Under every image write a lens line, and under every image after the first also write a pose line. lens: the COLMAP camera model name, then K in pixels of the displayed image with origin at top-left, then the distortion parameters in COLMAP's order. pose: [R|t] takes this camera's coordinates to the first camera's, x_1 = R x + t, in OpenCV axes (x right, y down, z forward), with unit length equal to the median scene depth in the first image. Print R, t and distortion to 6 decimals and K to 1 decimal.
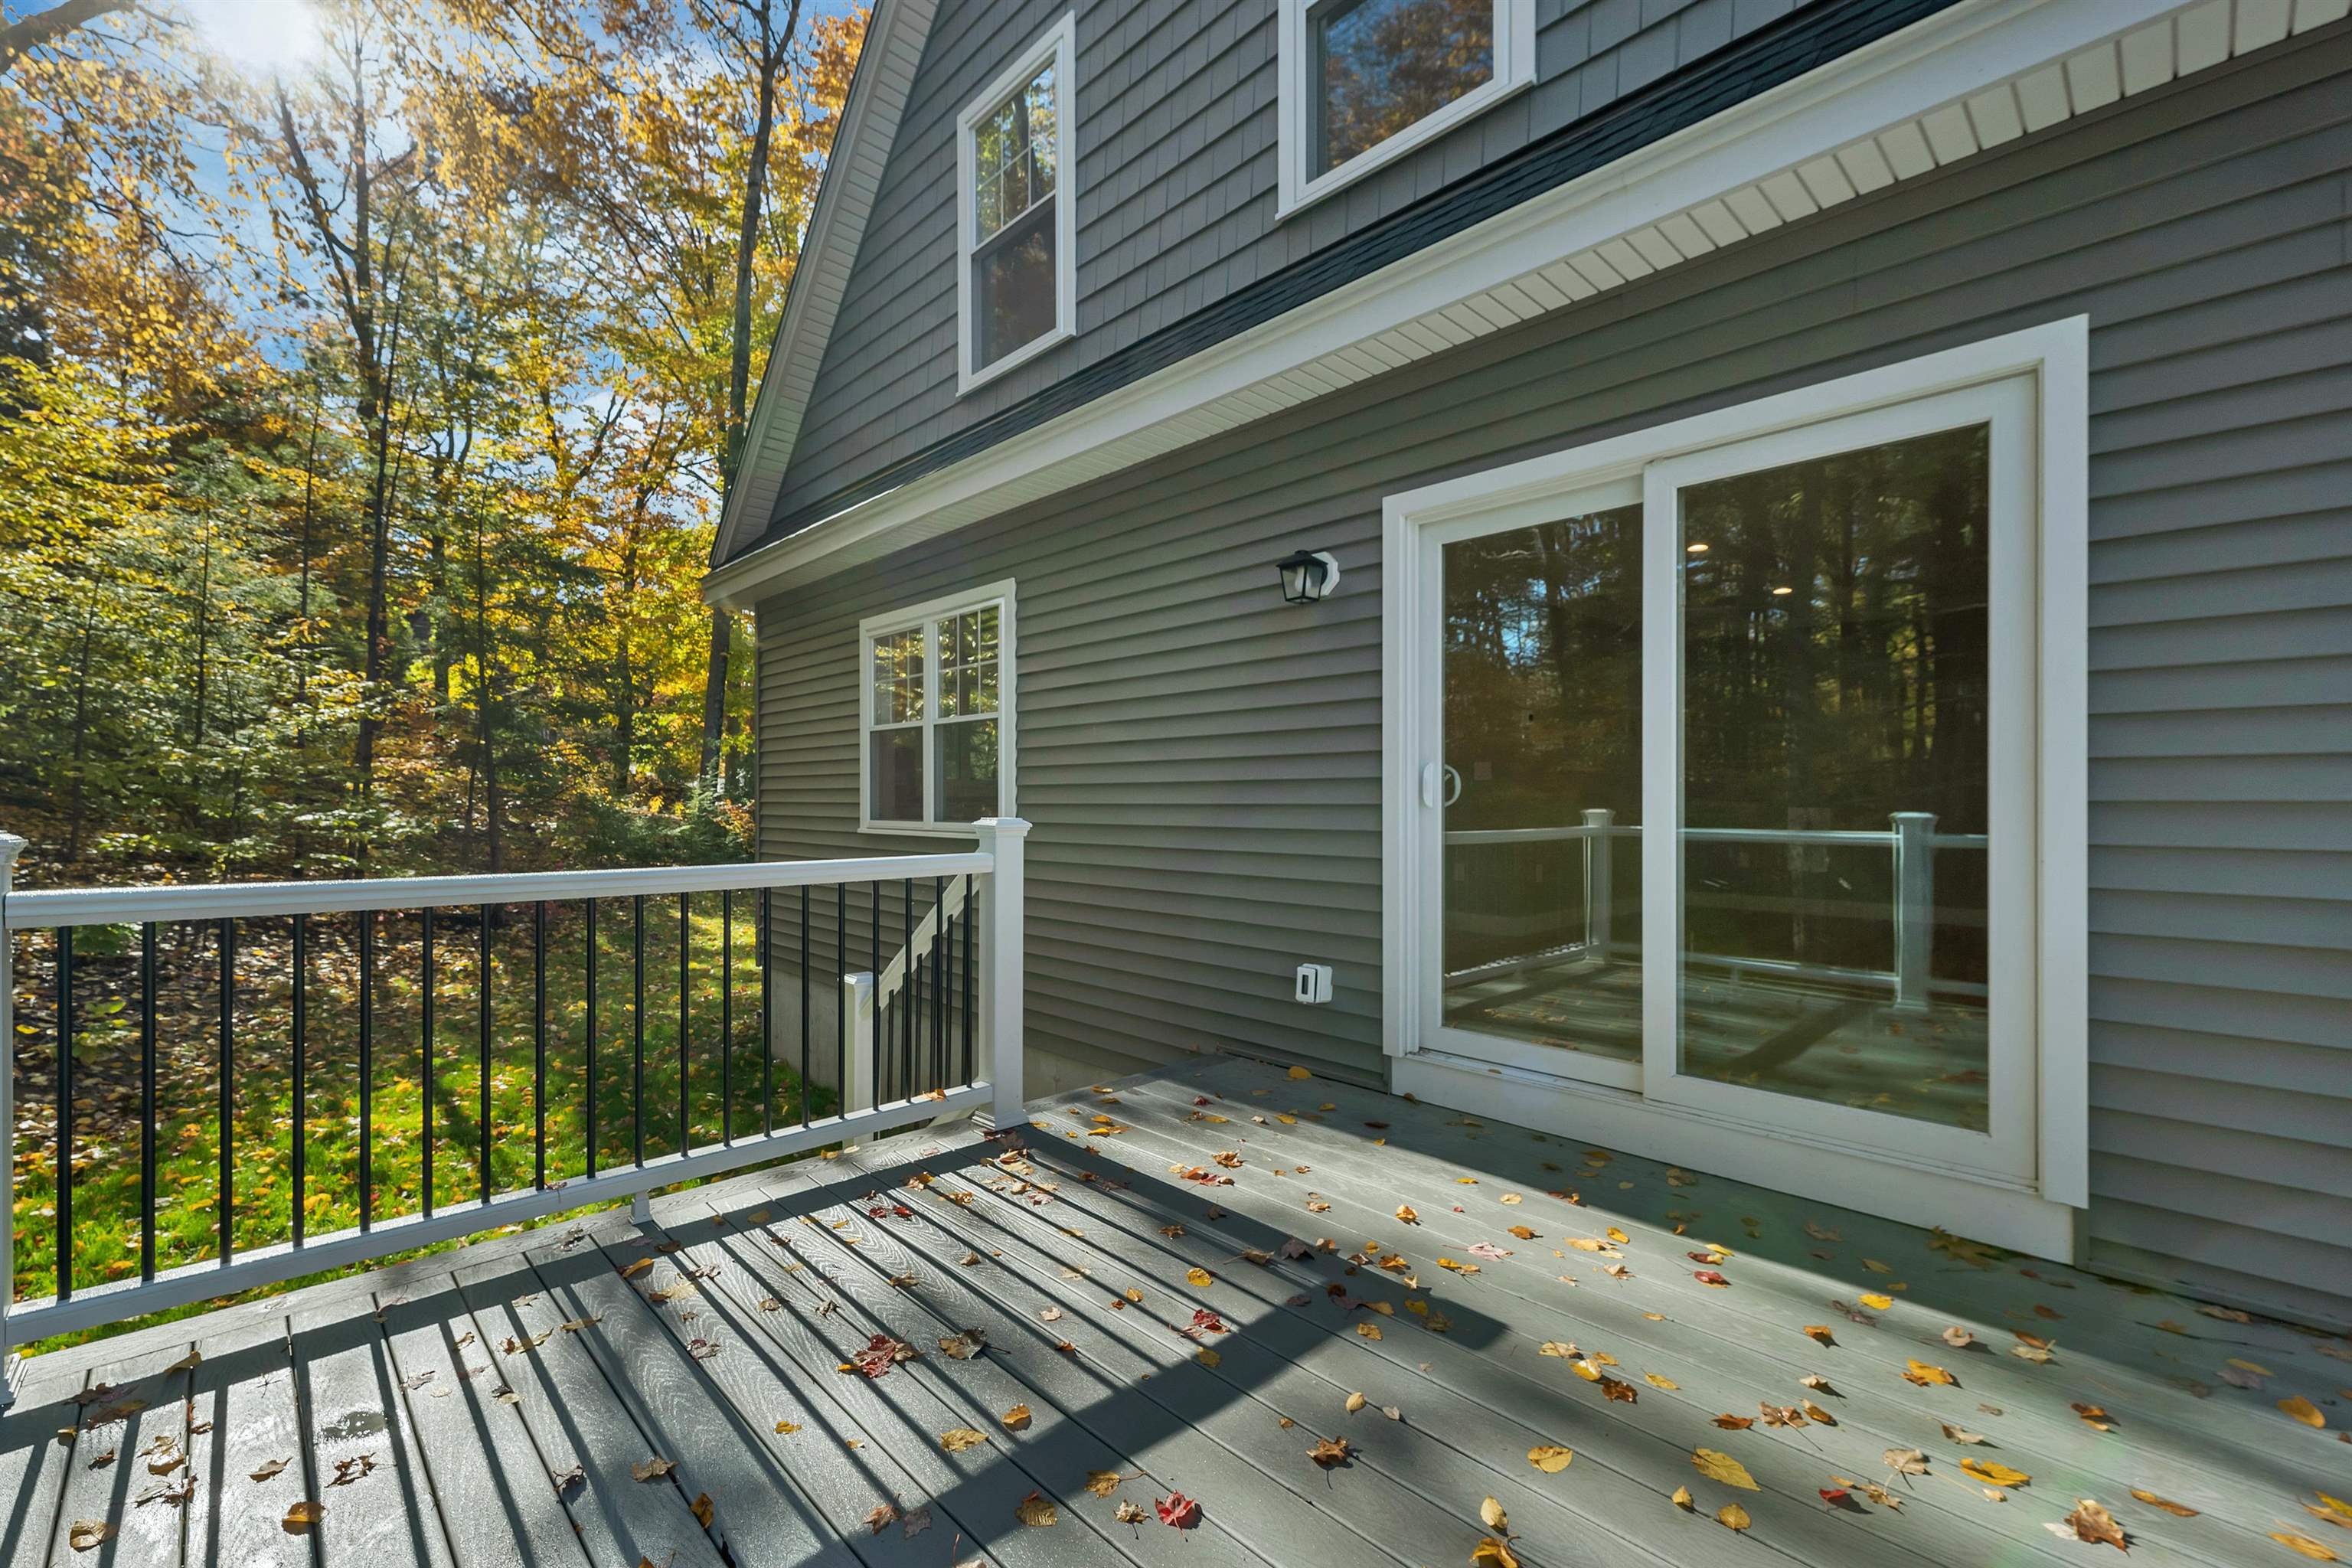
lens RADIAL K [[995.2, 0, 1172.1], [0, 995.2, 801.3], [0, 0, 1]] dist [0.001644, -0.000159]
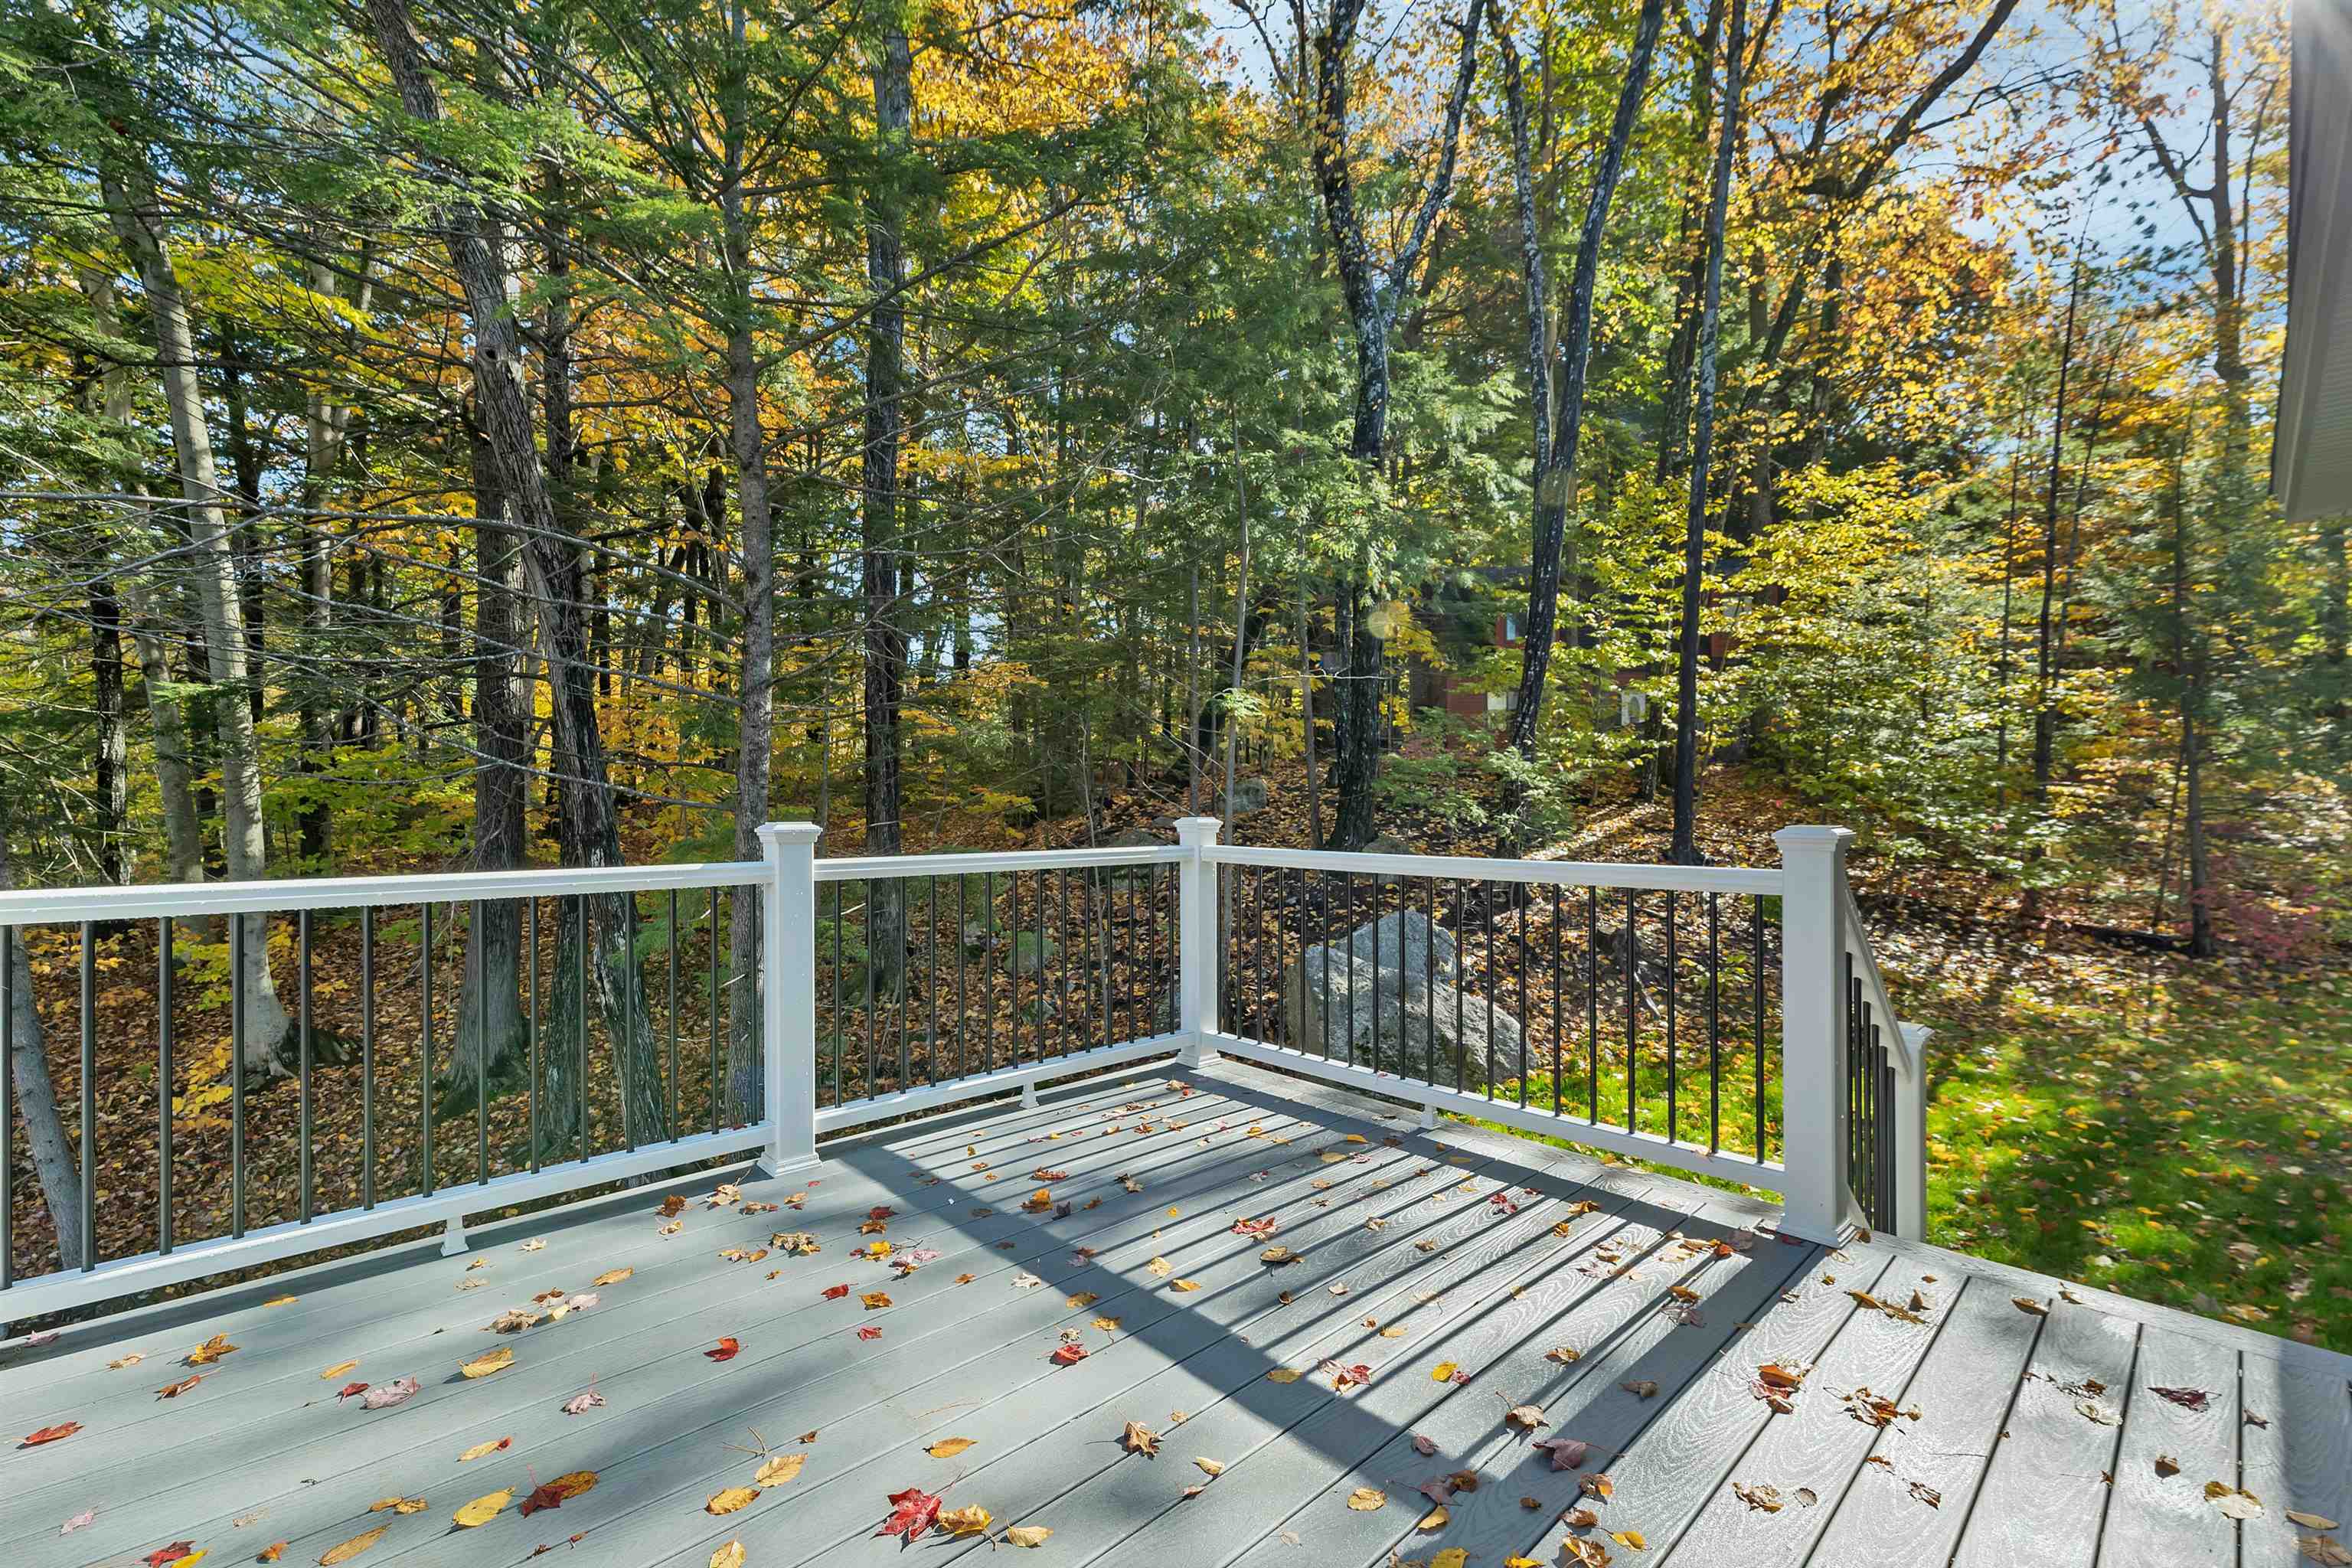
lens RADIAL K [[979.2, 0, 1142.4], [0, 979.2, 798.5], [0, 0, 1]] dist [0.000411, -0.000489]
pose [[-0.033081, -0.003915, -0.999445, 0.667510], [0.000603, 0.999992, -0.003937, -0.001307], [0.999453, -0.000733, -0.033078, 0.596183]]
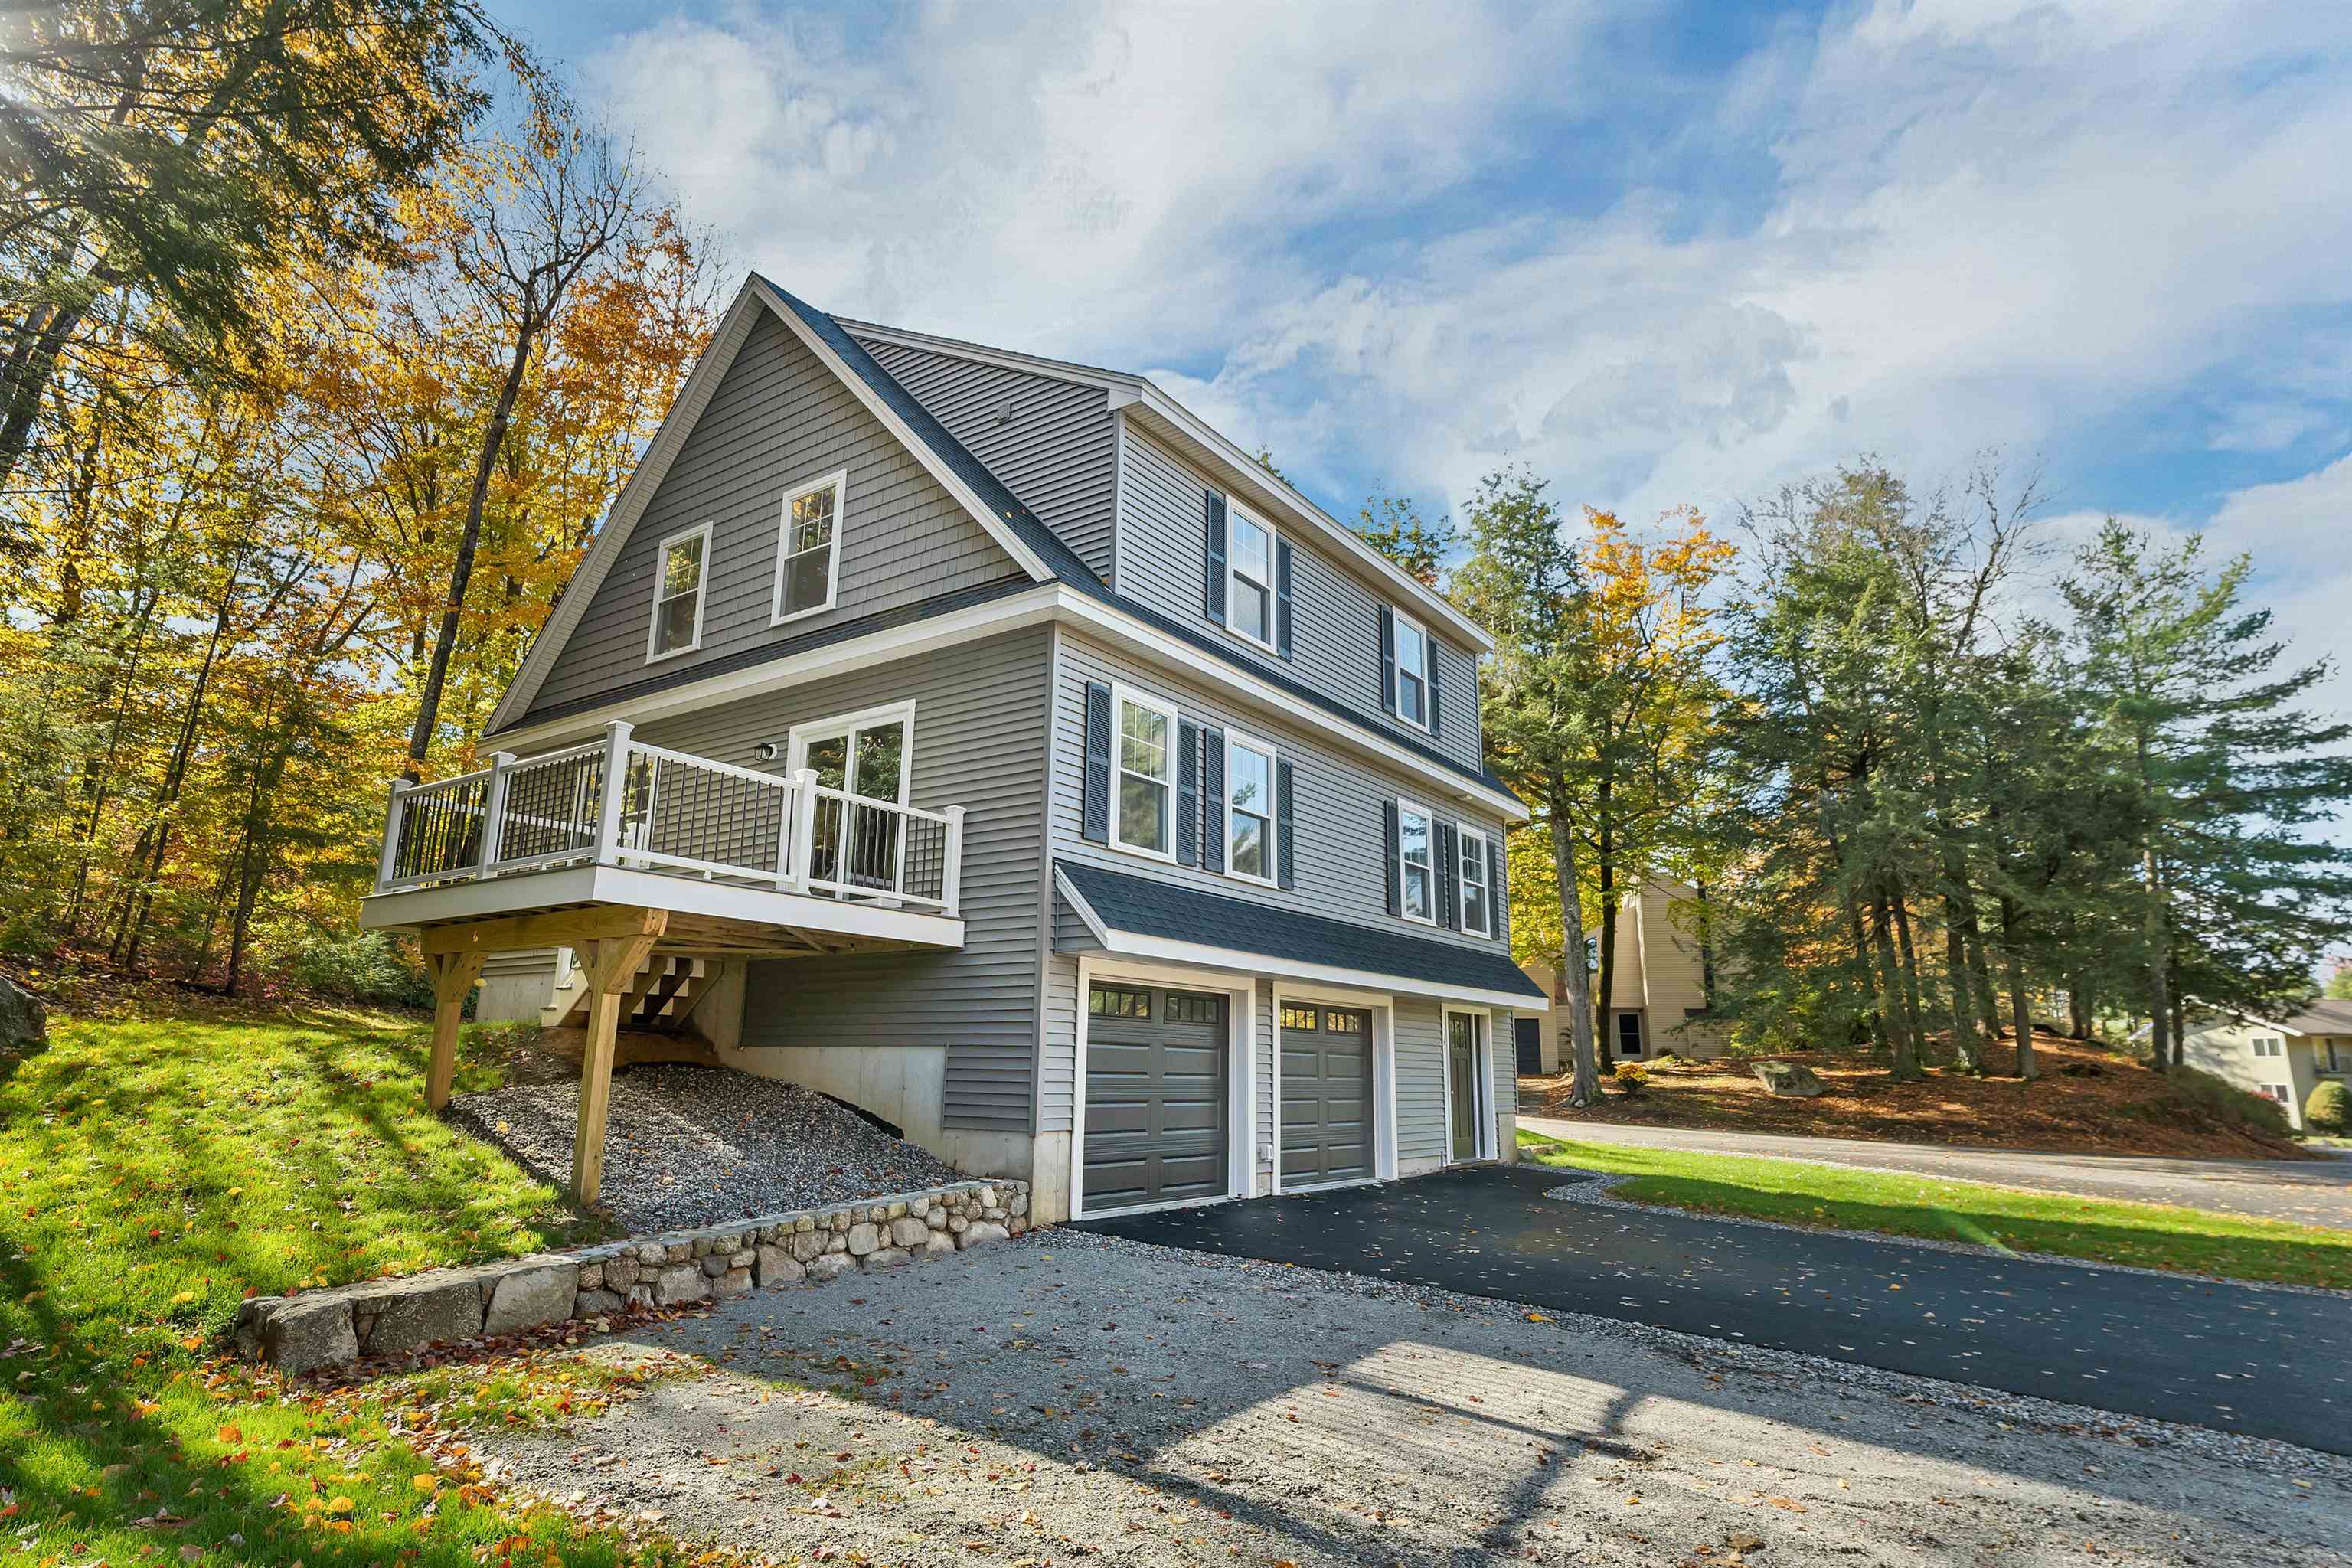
lens RADIAL K [[1260.2, 0, 1170.3], [0, 1260.2, 753.3], [0, 0, 1]] dist [-0.000429, 0.000243]
pose [[0.981978, 0.061353, 0.178760, 0.813358], [-0.015250, 0.968480, -0.248623, 0.835914], [-0.188379, 0.241416, 0.951962, -3.370526]]
